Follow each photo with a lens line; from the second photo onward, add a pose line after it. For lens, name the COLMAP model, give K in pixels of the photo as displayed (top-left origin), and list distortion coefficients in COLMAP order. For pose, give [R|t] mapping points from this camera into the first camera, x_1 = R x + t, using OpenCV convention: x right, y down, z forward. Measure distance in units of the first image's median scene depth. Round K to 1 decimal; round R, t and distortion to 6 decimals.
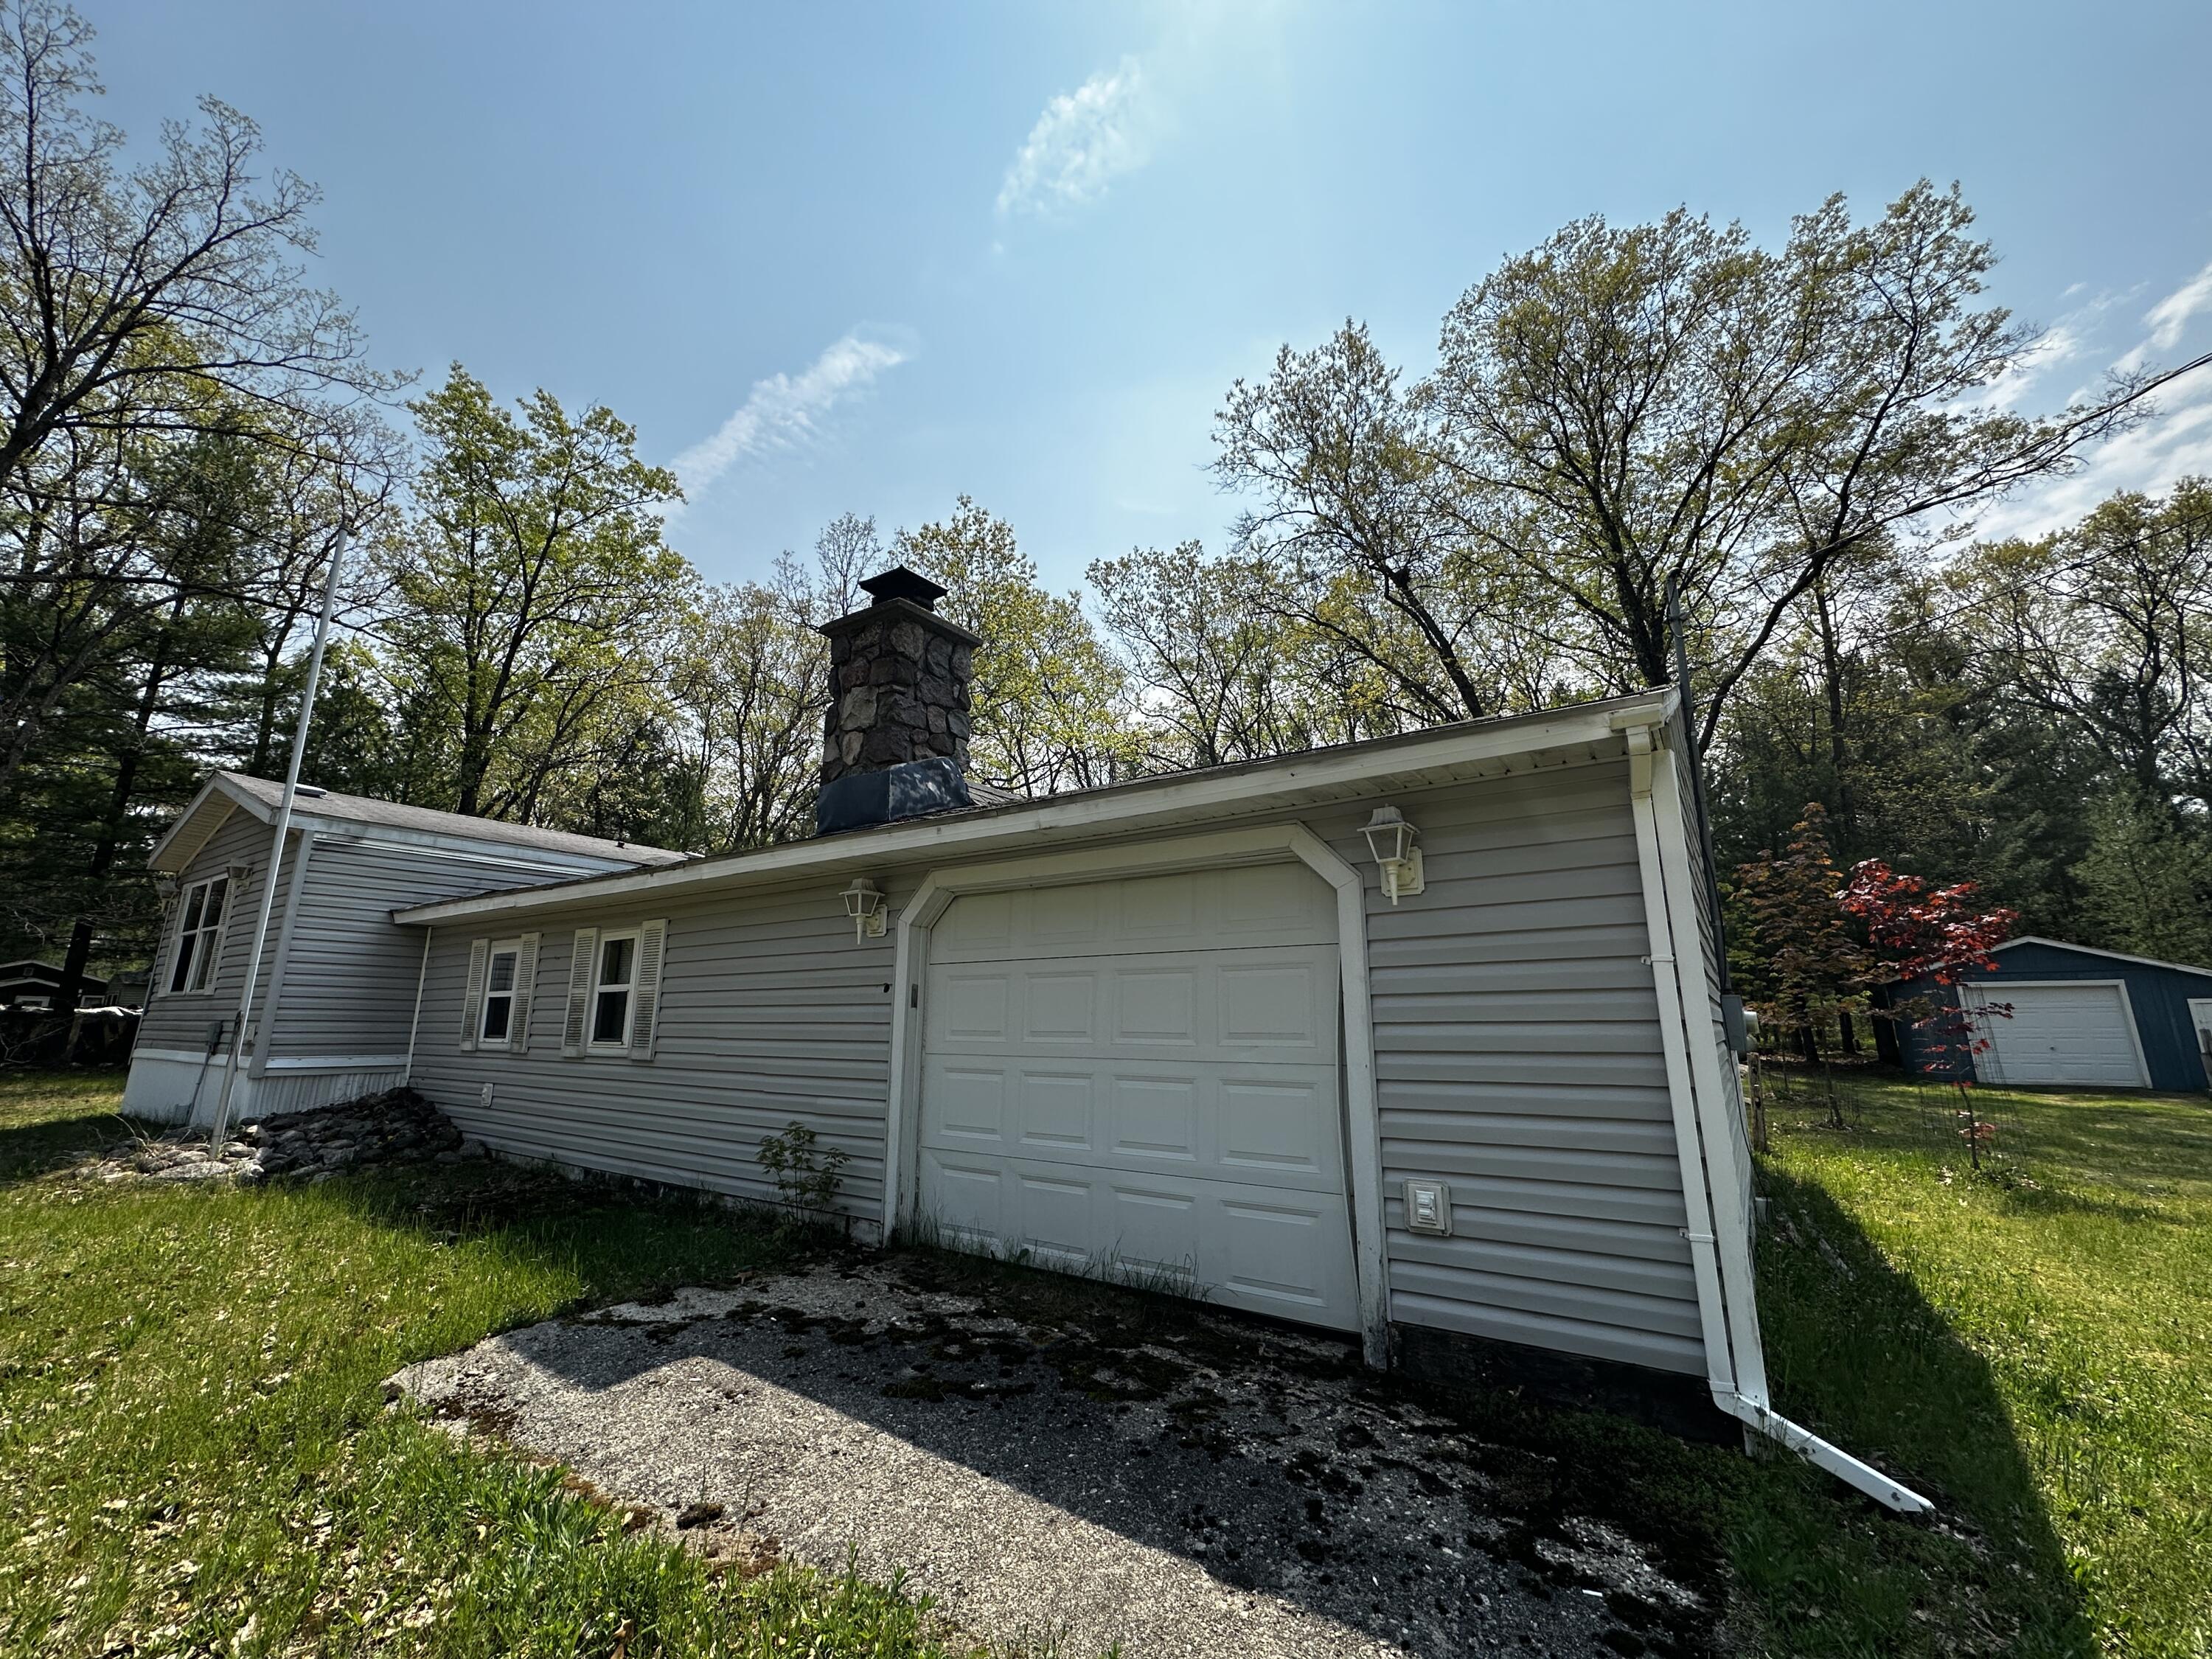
lens RADIAL K [[873.3, 0, 1103.6], [0, 873.3, 831.7], [0, 0, 1]] dist [-0.001244, -0.000111]
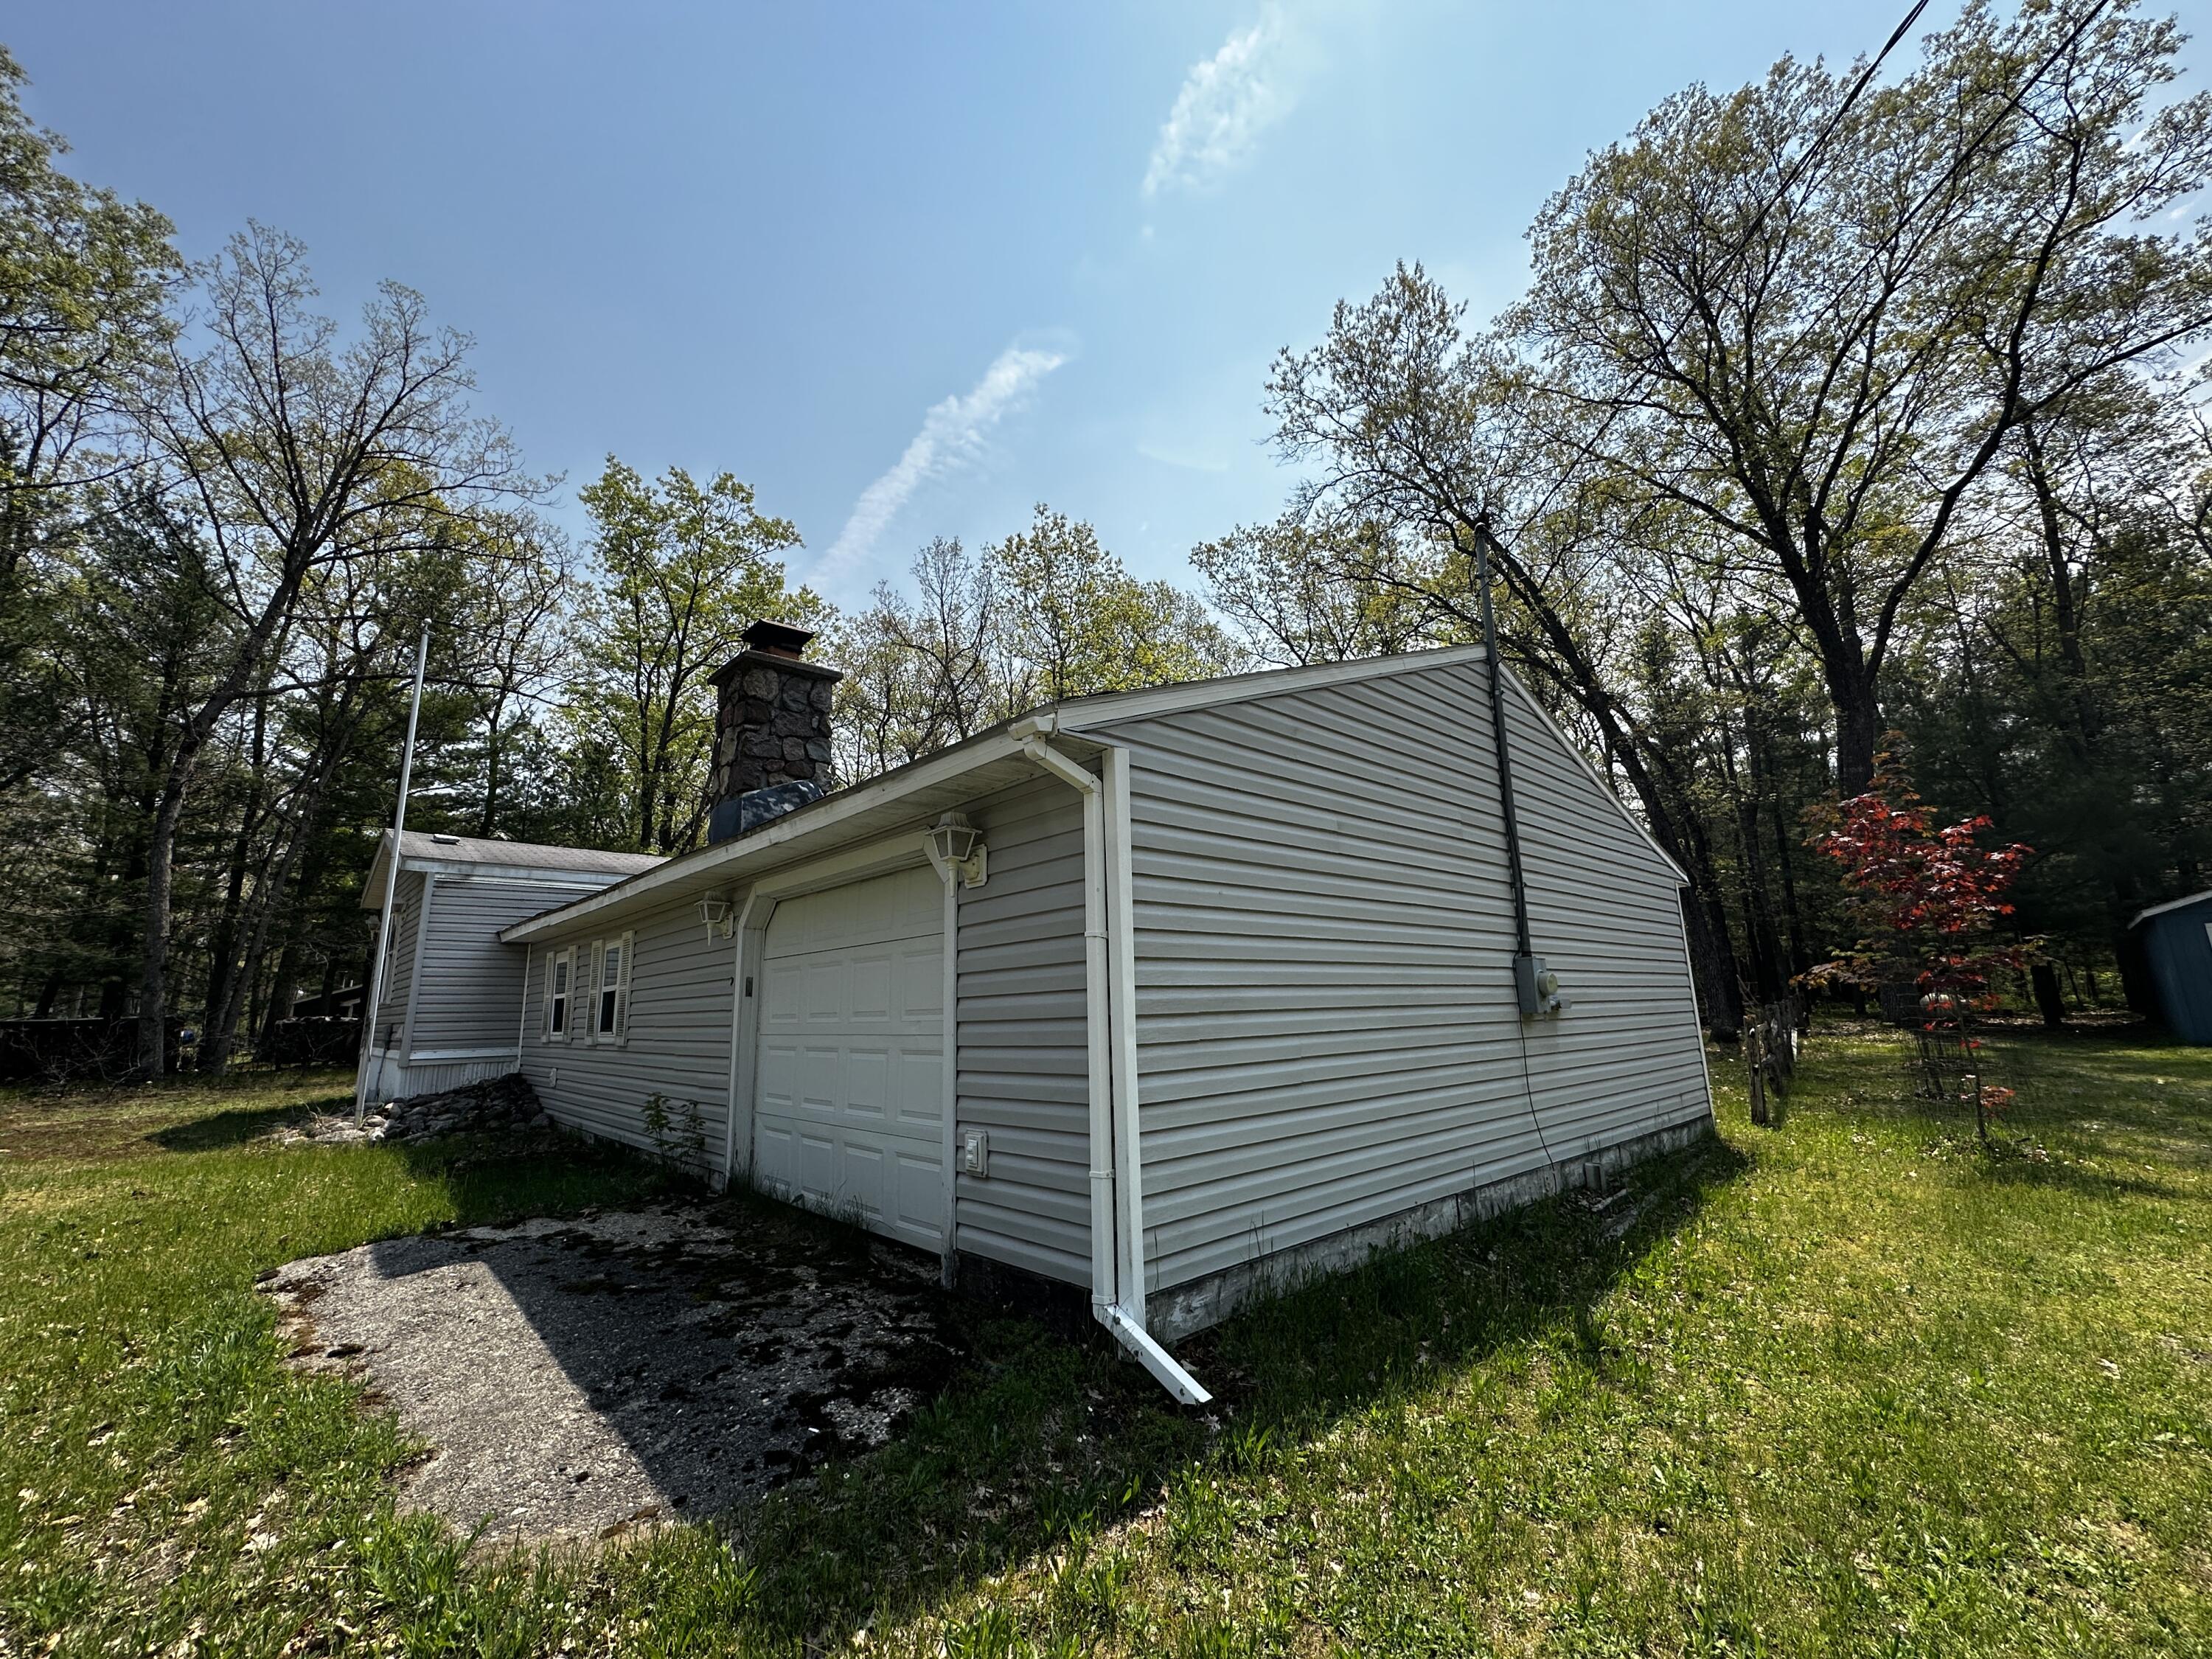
lens RADIAL K [[873.3, 0, 1103.6], [0, 873.3, 831.7], [0, 0, 1]] dist [-0.001244, -0.000111]
pose [[0.975891, -0.071203, -0.206317, 0.222998], [0.074750, 0.997158, 0.009441, 0.000463], [0.205059, -0.024635, 0.978440, -0.027807]]
